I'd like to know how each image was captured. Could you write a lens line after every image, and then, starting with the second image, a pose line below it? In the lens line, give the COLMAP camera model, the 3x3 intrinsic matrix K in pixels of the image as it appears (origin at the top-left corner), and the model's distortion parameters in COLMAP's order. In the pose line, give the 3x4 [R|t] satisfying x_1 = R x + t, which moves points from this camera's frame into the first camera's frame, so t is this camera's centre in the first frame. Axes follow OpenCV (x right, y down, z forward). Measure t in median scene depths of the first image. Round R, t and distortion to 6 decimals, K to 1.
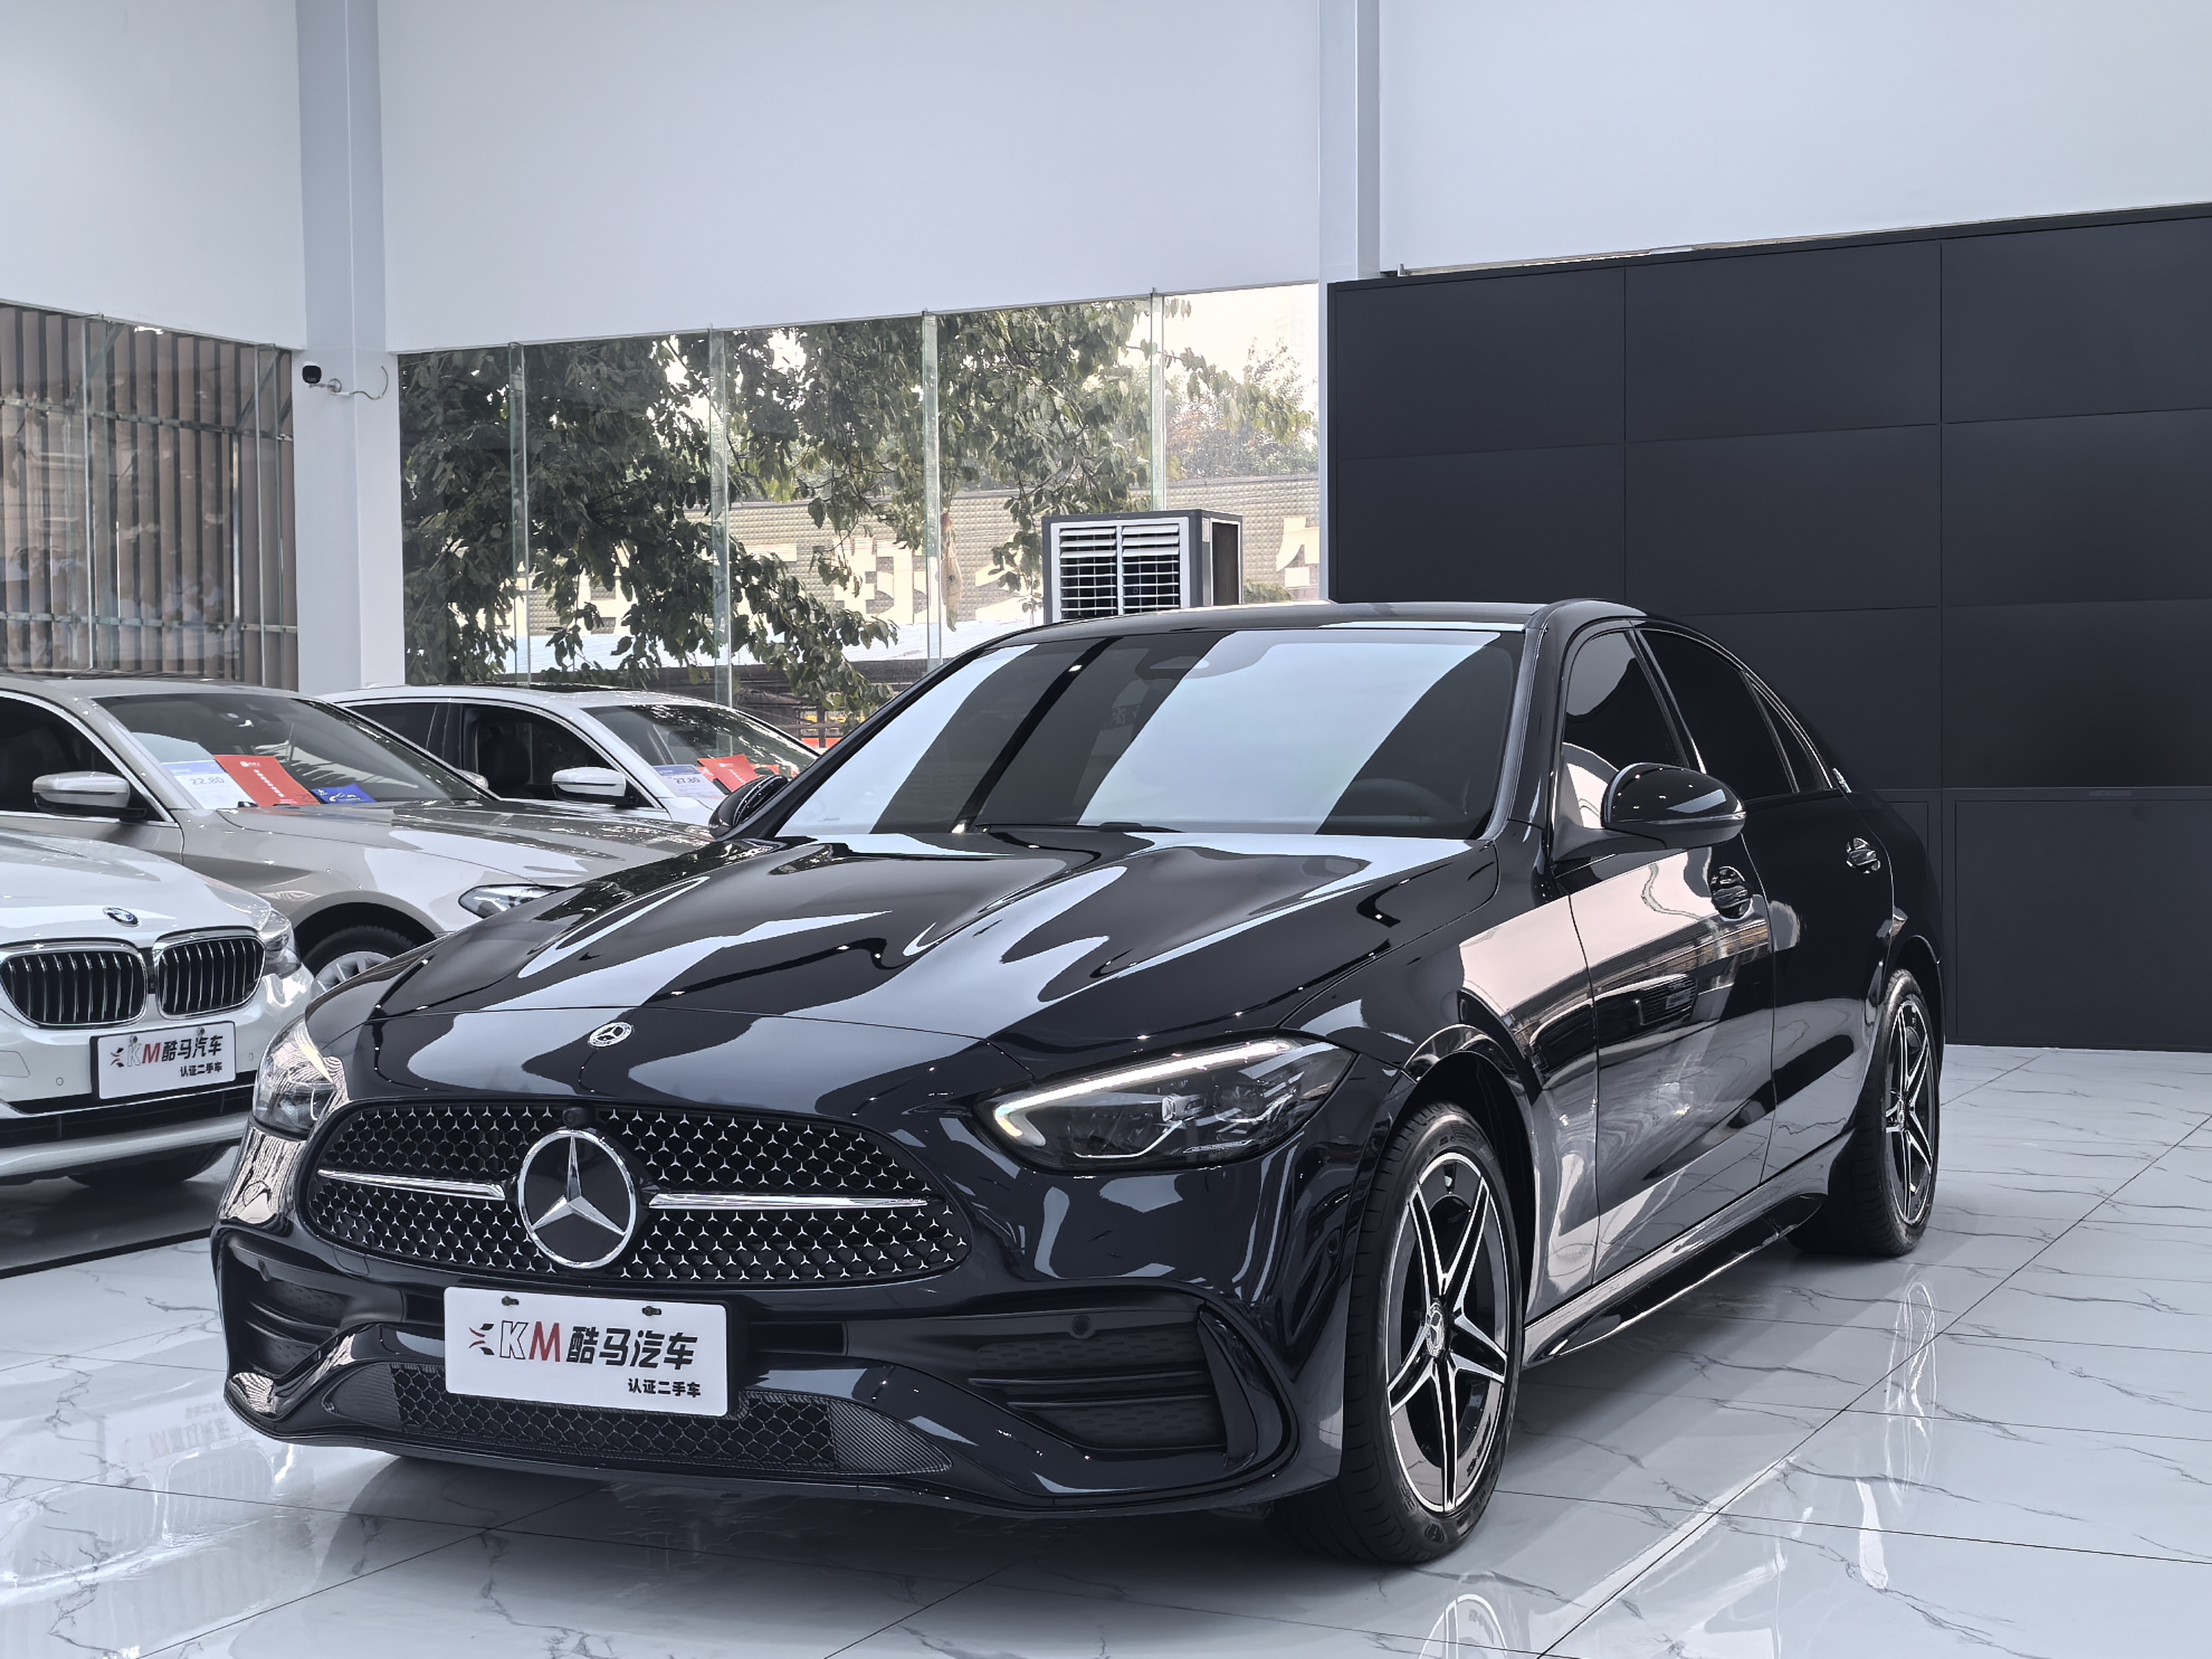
lens RADIAL K [[3179.0, 0, 1106.0], [0, 3179.0, 829.5], [0, 0, 1]] dist [0.333521, -1.394370]
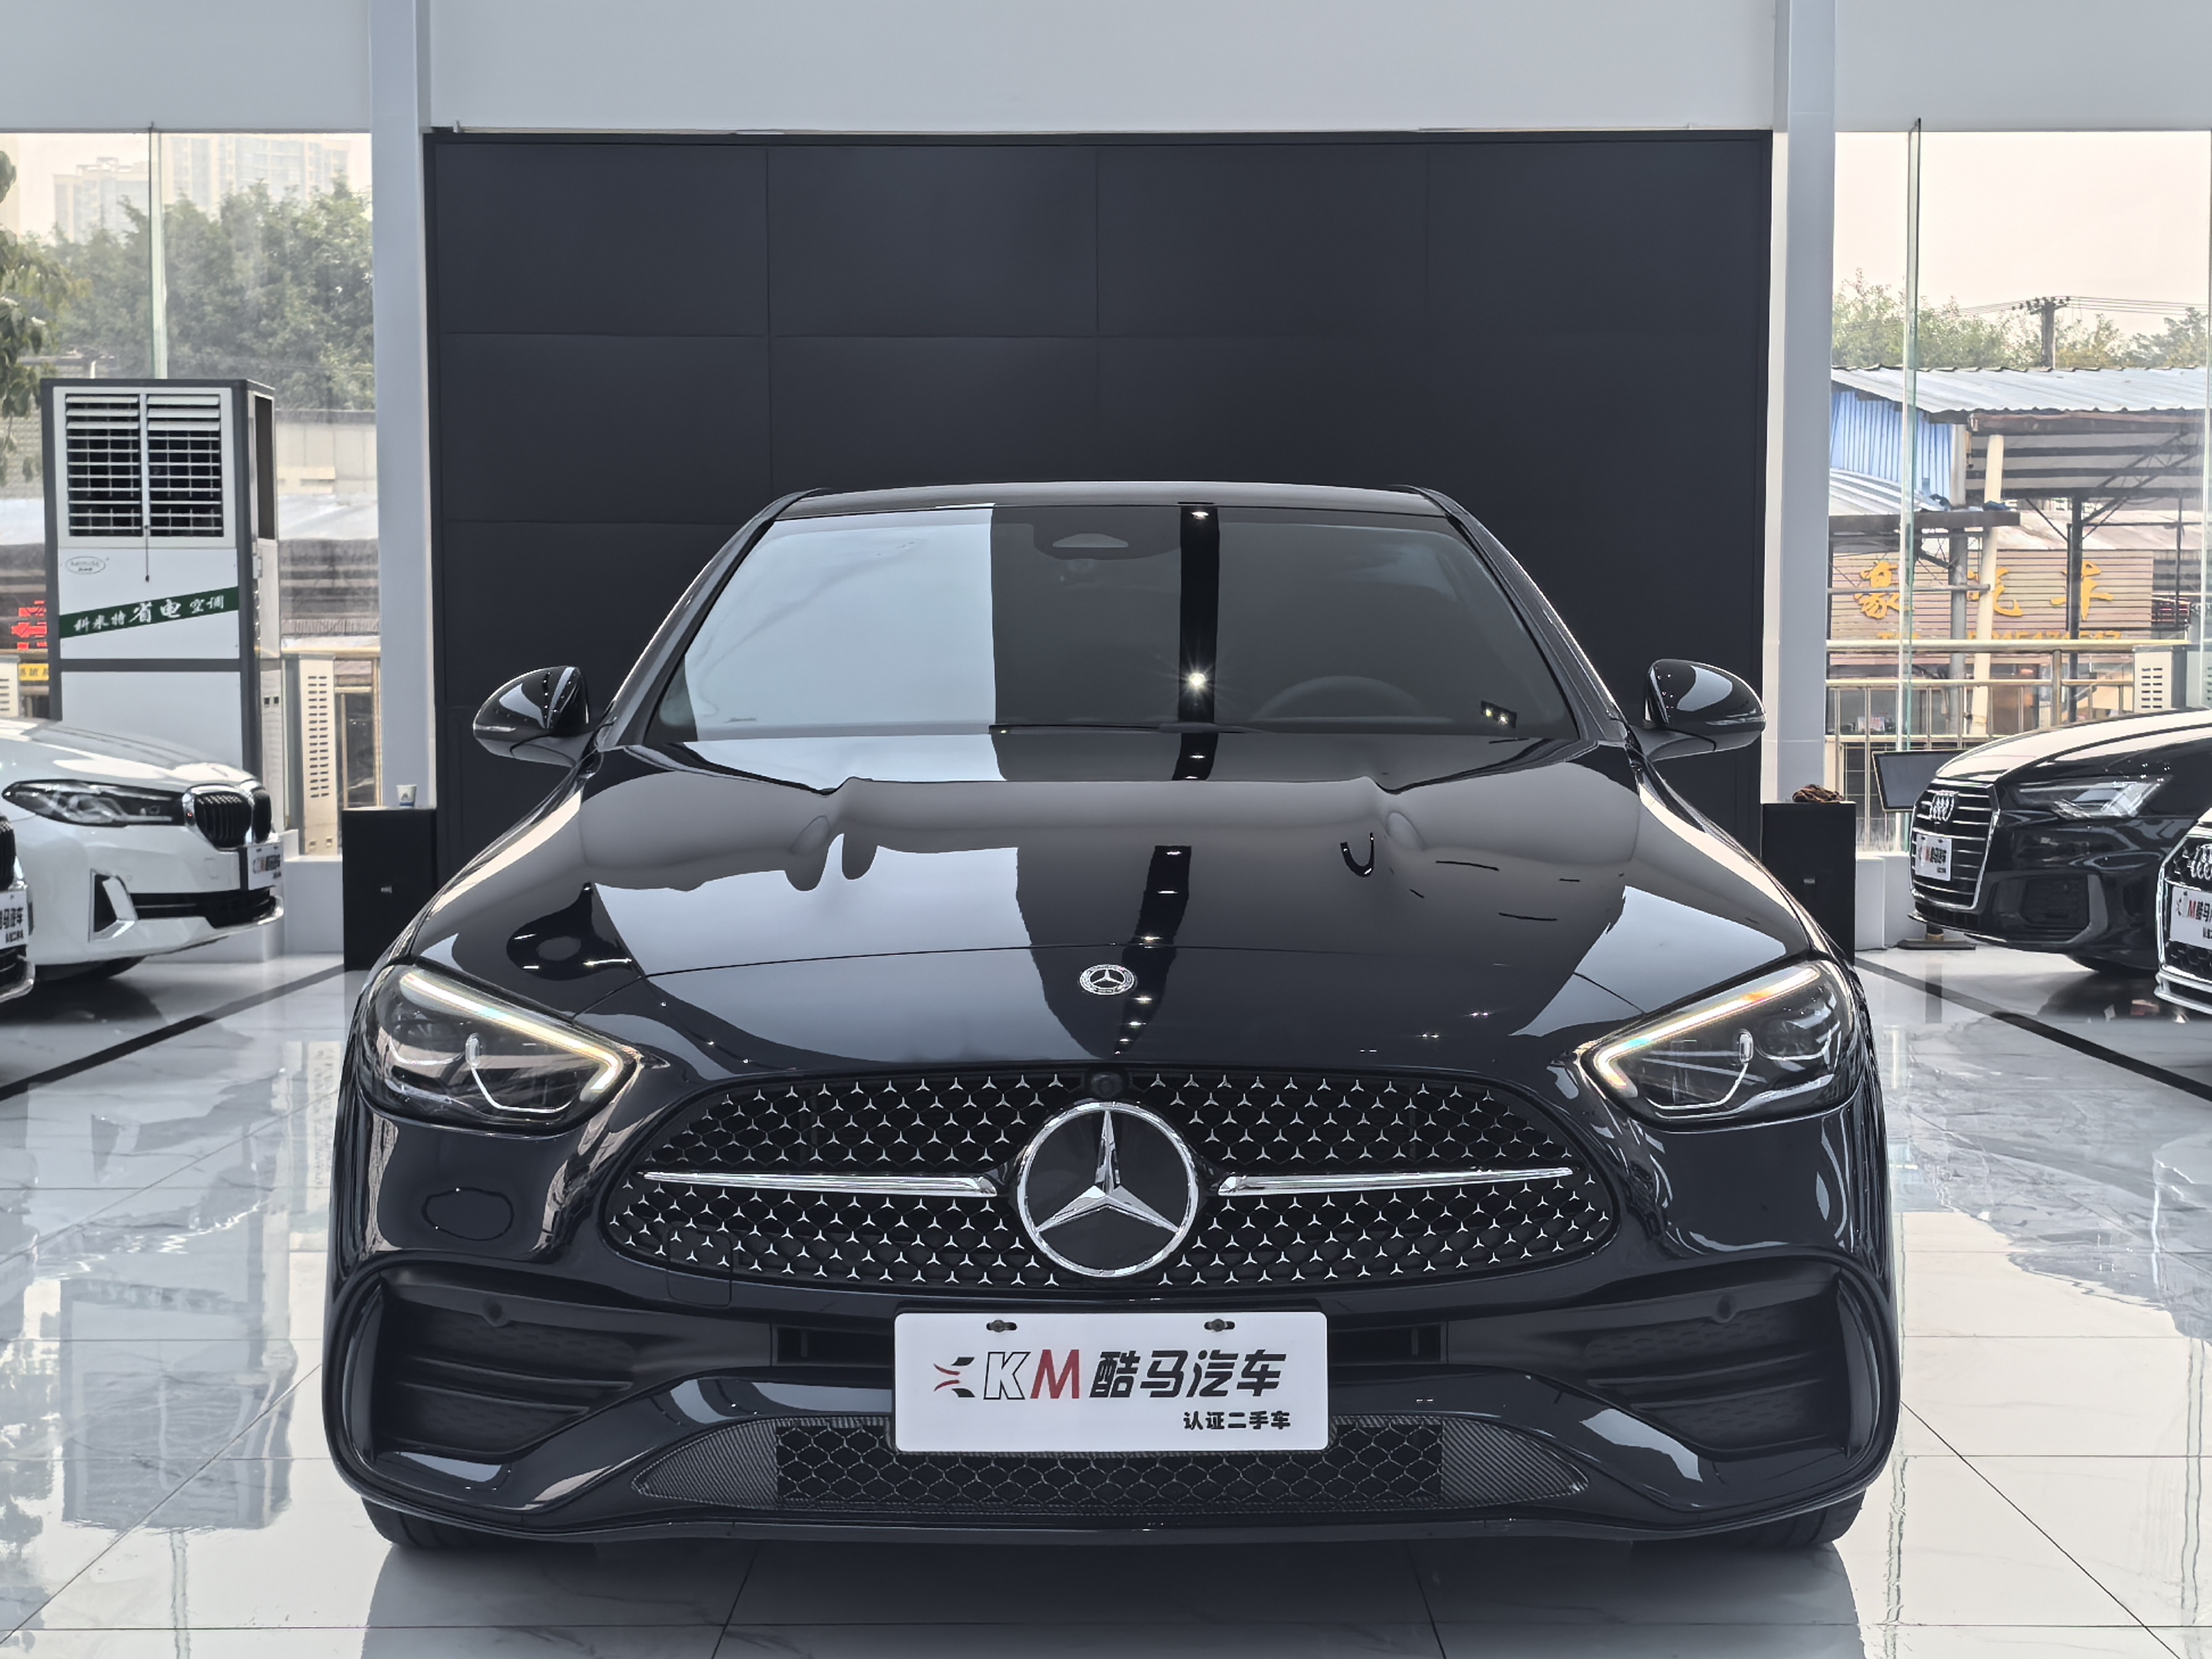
lens RADIAL K [[3215.3, 0, 1106.0], [0, 3215.3, 829.5], [0, 0, 1]] dist [0.306335, -0.966626]
pose [[0.897821, -0.013320, 0.440159, -0.512283], [0.003508, 0.999727, 0.023098, 0.008730], [-0.440346, -0.019193, 0.897623, 0.294565]]
